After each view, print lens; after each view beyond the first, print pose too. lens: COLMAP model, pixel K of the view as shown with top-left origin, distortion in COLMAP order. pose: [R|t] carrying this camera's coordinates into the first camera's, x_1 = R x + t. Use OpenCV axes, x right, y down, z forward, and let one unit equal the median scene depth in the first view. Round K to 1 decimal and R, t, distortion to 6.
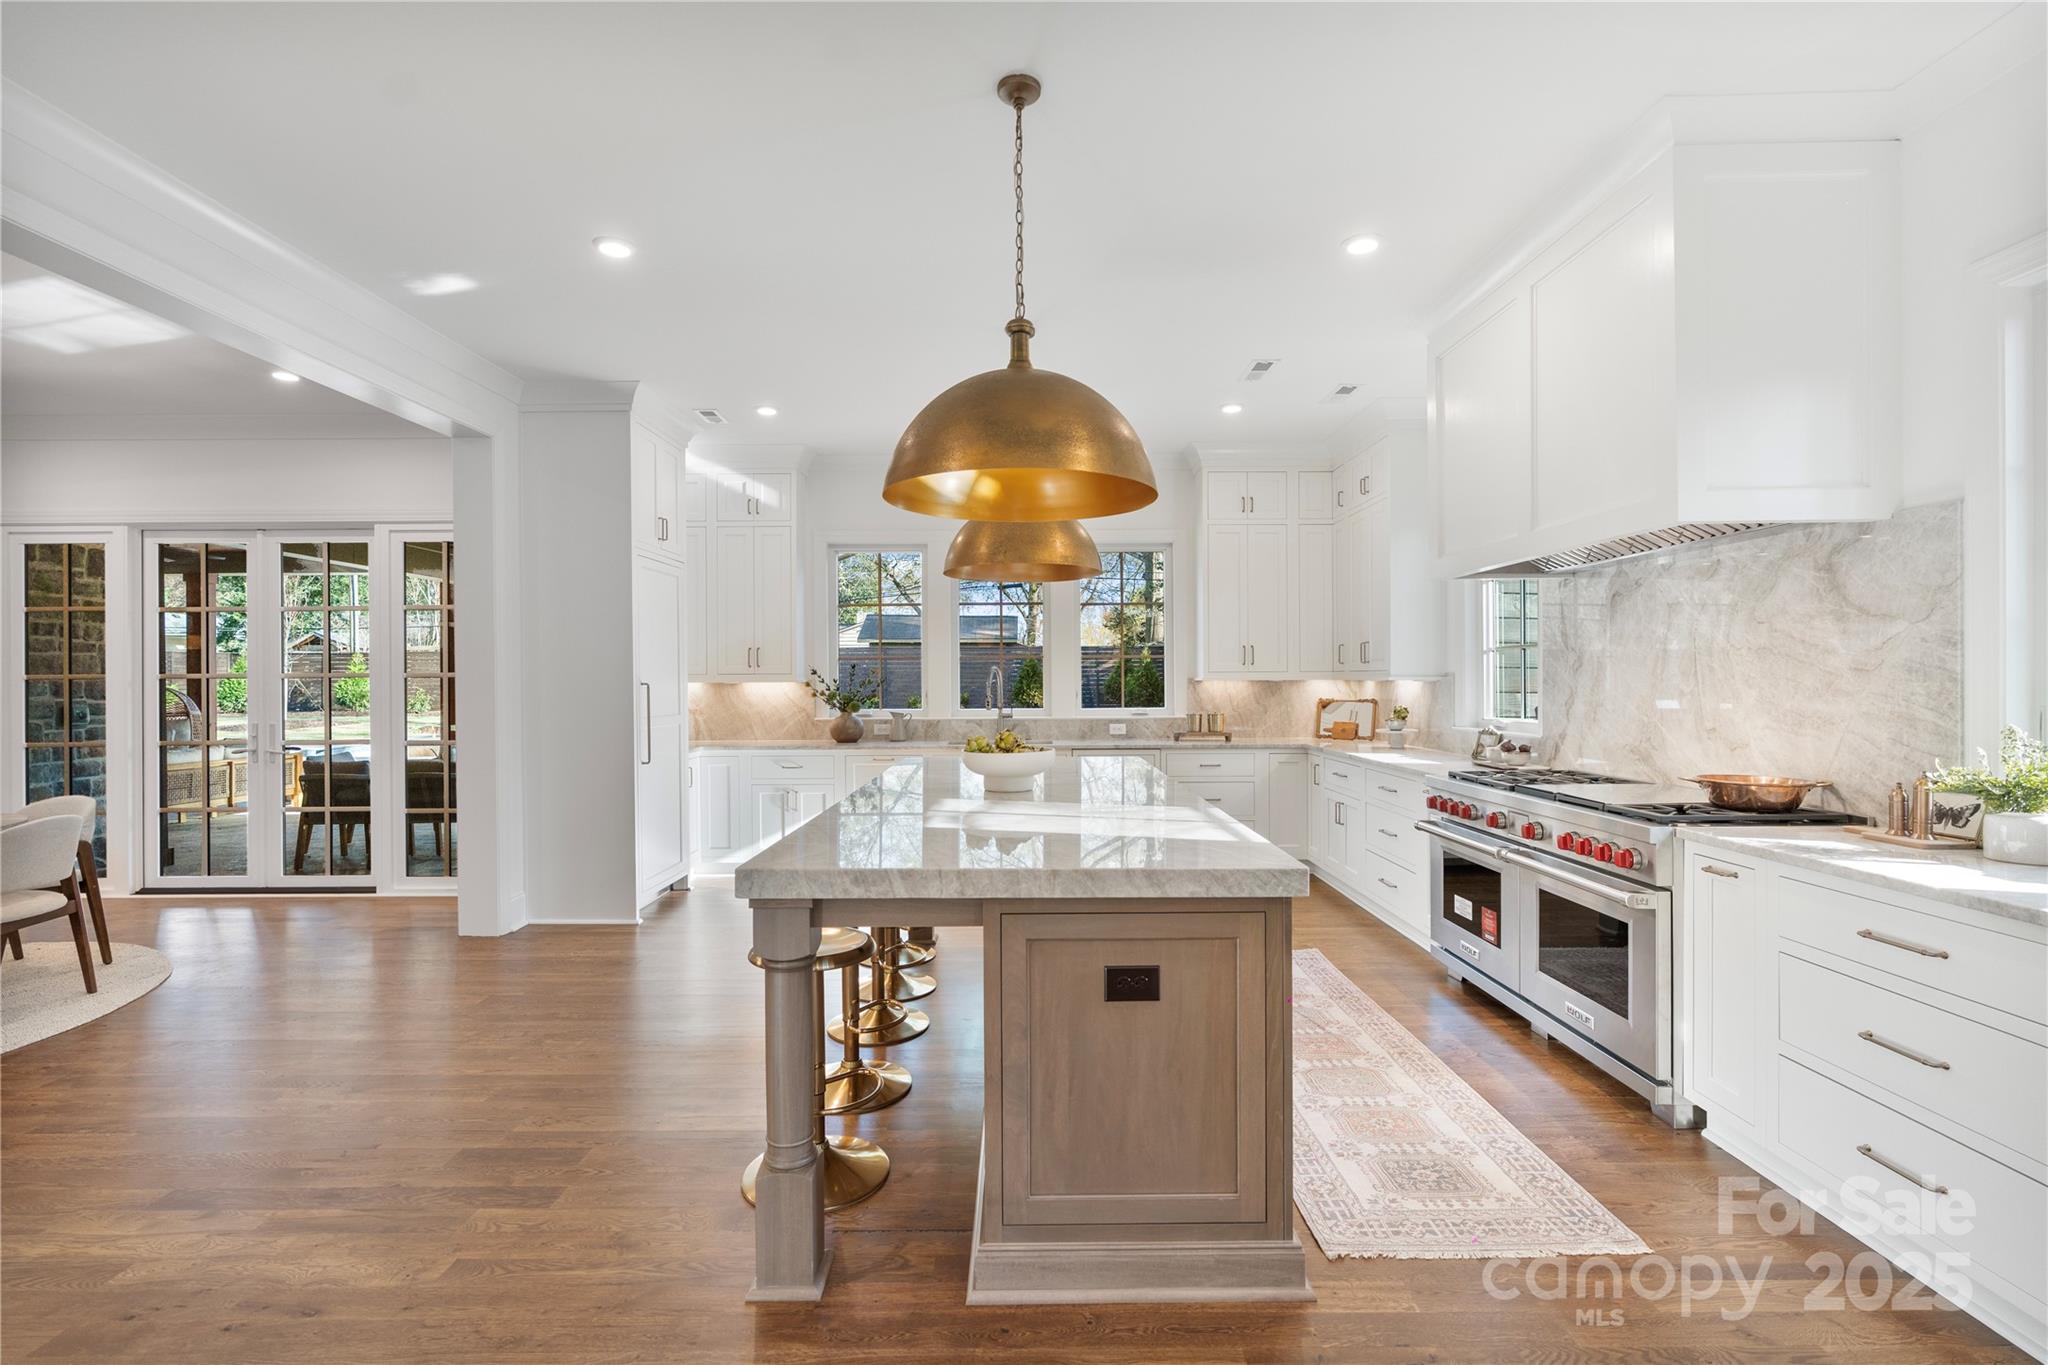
lens RADIAL K [[928.5, 0, 1022.2], [0, 928.5, 678.3], [0, 0, 1]] dist [-0.004592, 0.000377]
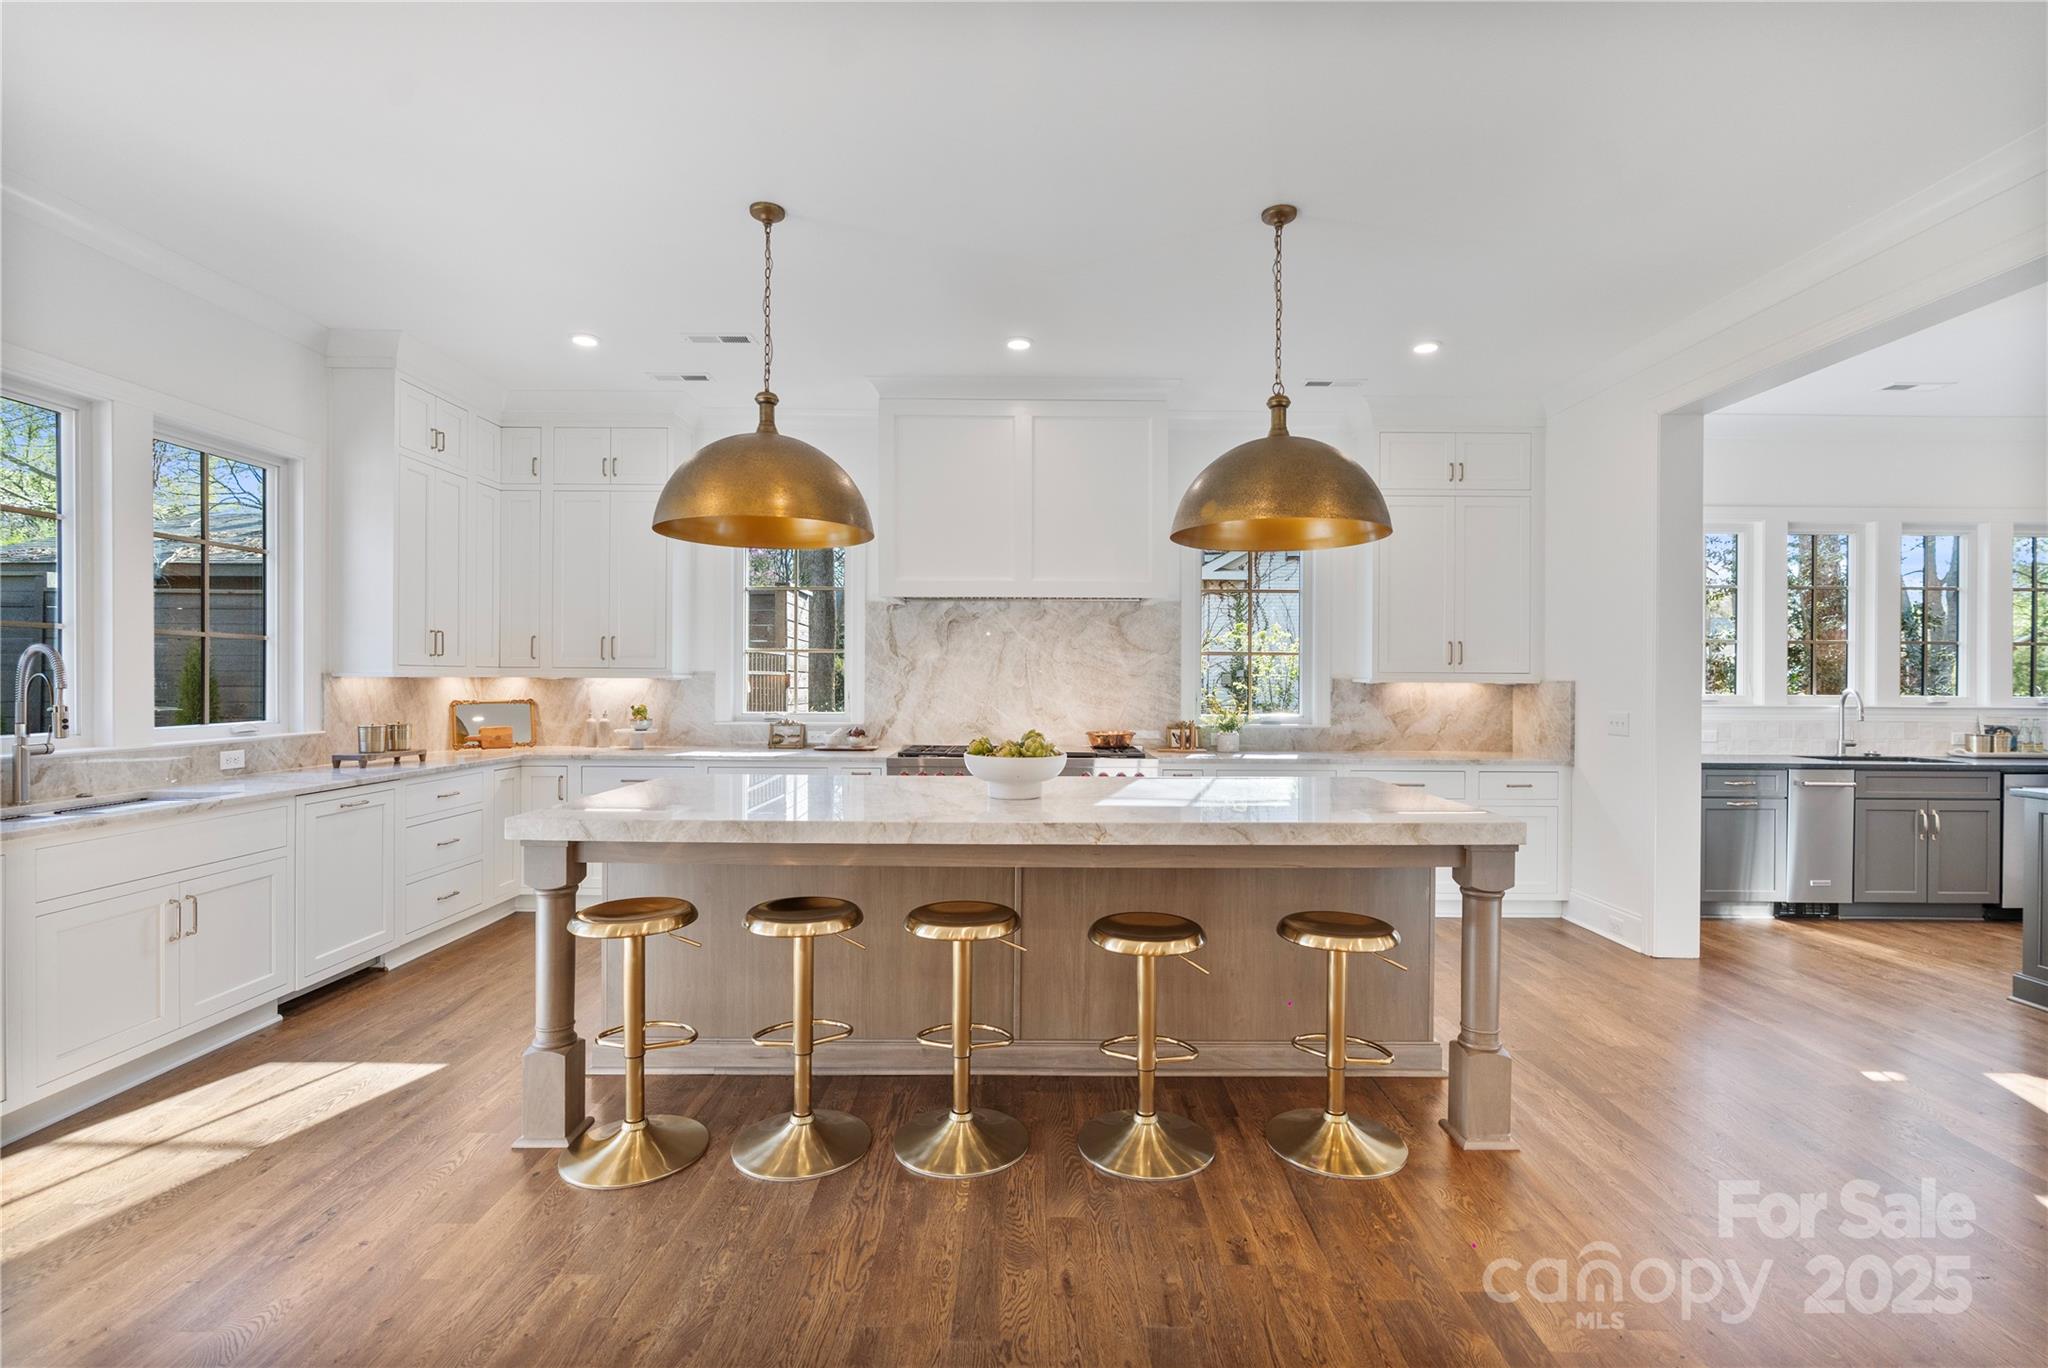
lens RADIAL K [[928.5, 0, 1033.6], [0, 928.5, 684.7], [0, 0, 1]] dist [-0.004592, 0.000377]
pose [[0.000624, -0.003593, 0.999993, -1.028343], [-0.006503, 0.999972, 0.003597, 0.004971], [-0.999979, -0.006505, 0.000600, 1.074368]]
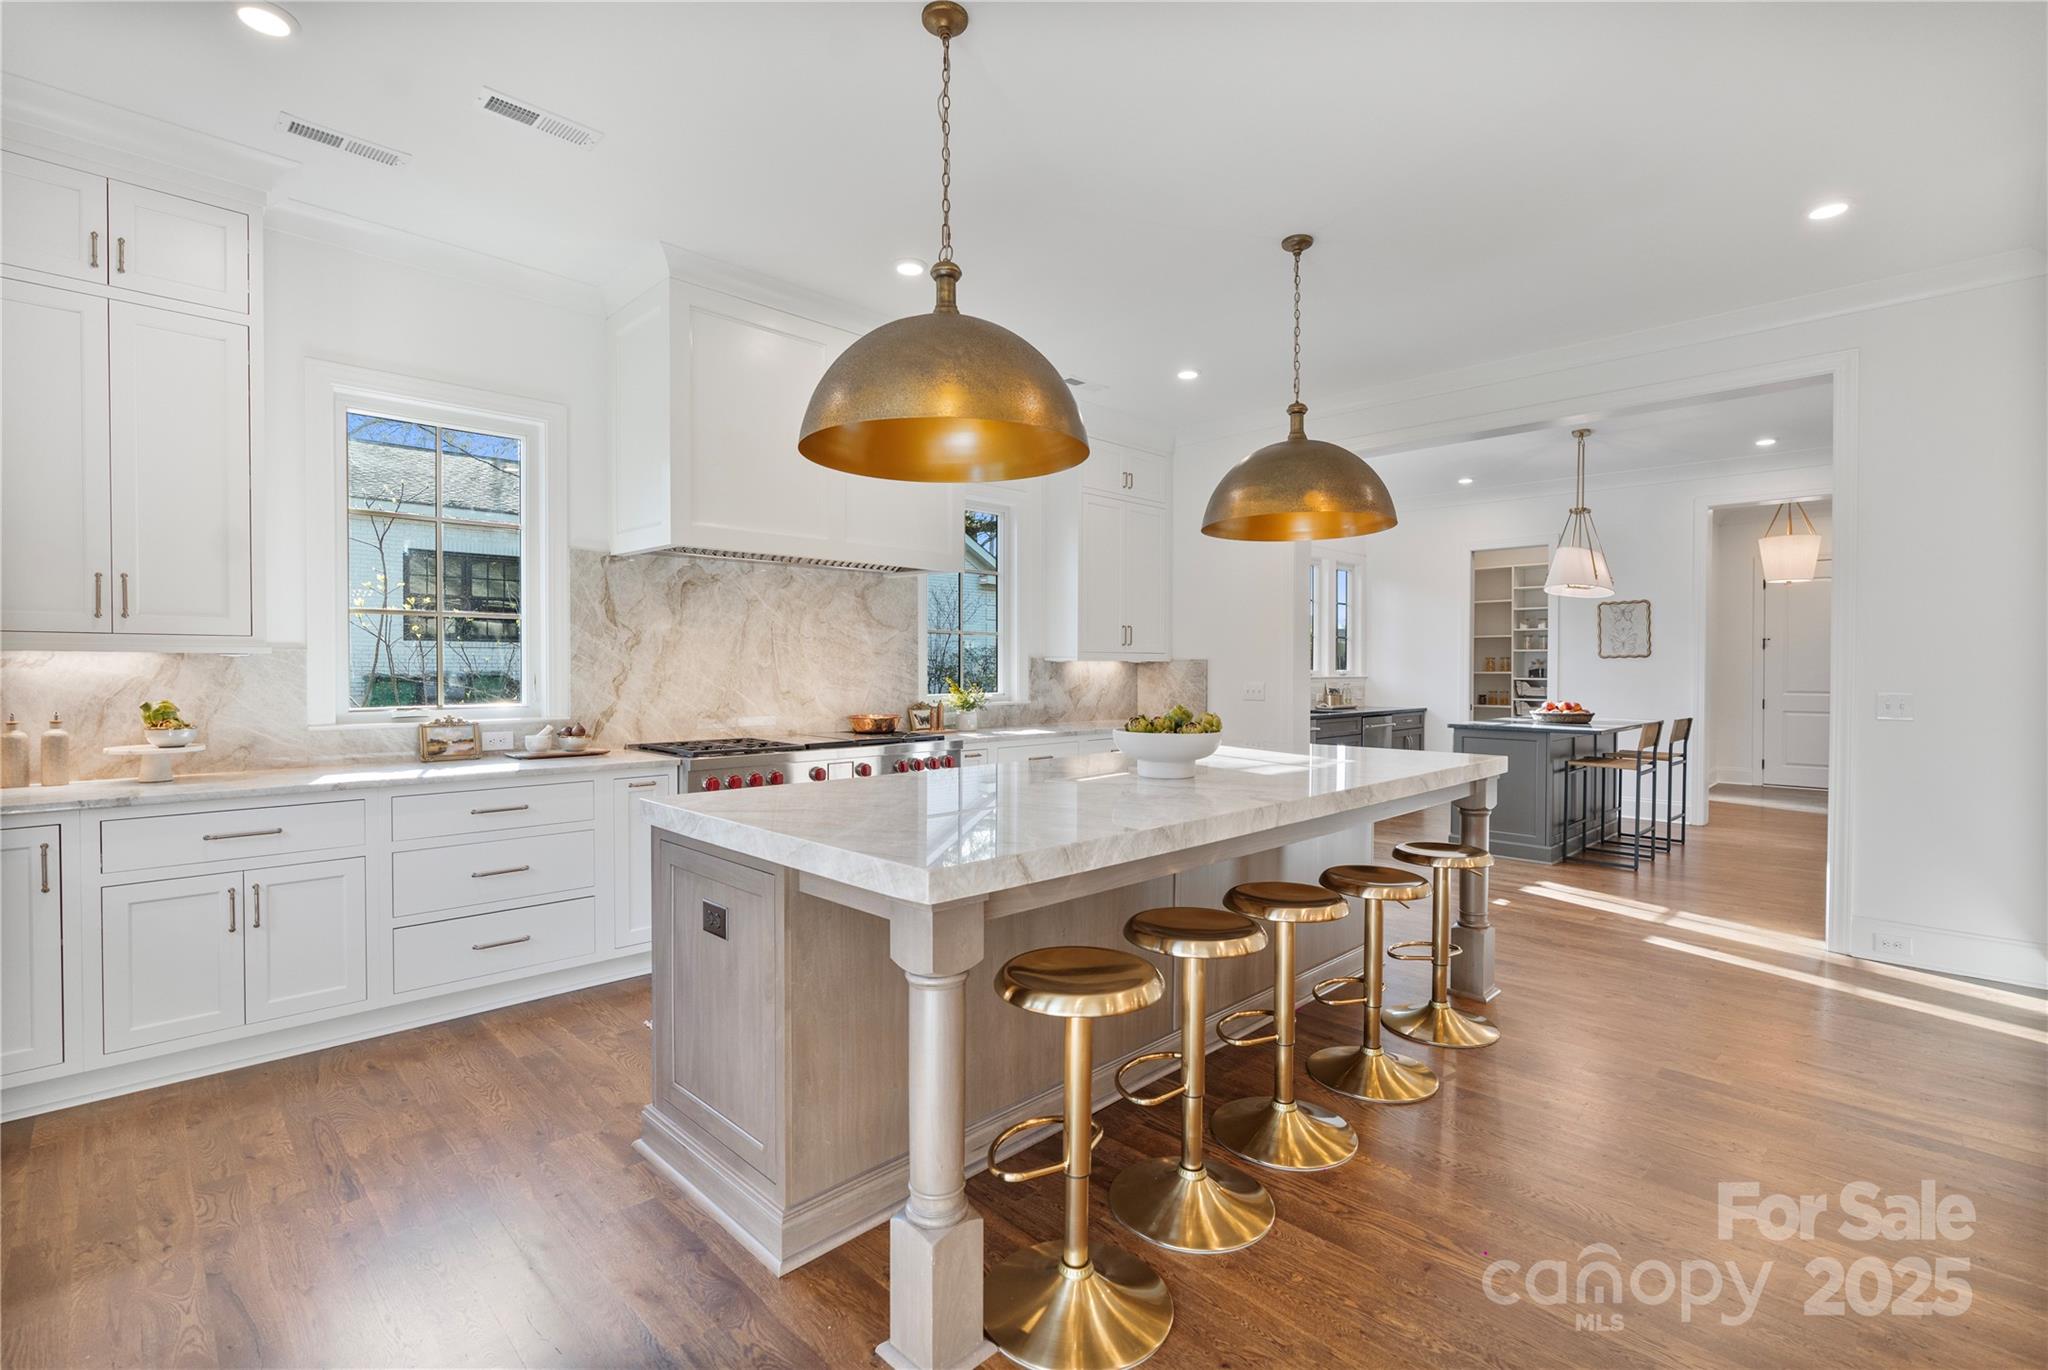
lens RADIAL K [[928.5, 0, 1029.5], [0, 928.5, 689.9], [0, 0, 1]] dist [-0.004592, 0.000377]
pose [[-0.702871, -0.015429, 0.711150, -0.593136], [-0.000143, 0.999768, 0.021548, 0.021731], [-0.711317, 0.015044, -0.702710, 1.864280]]
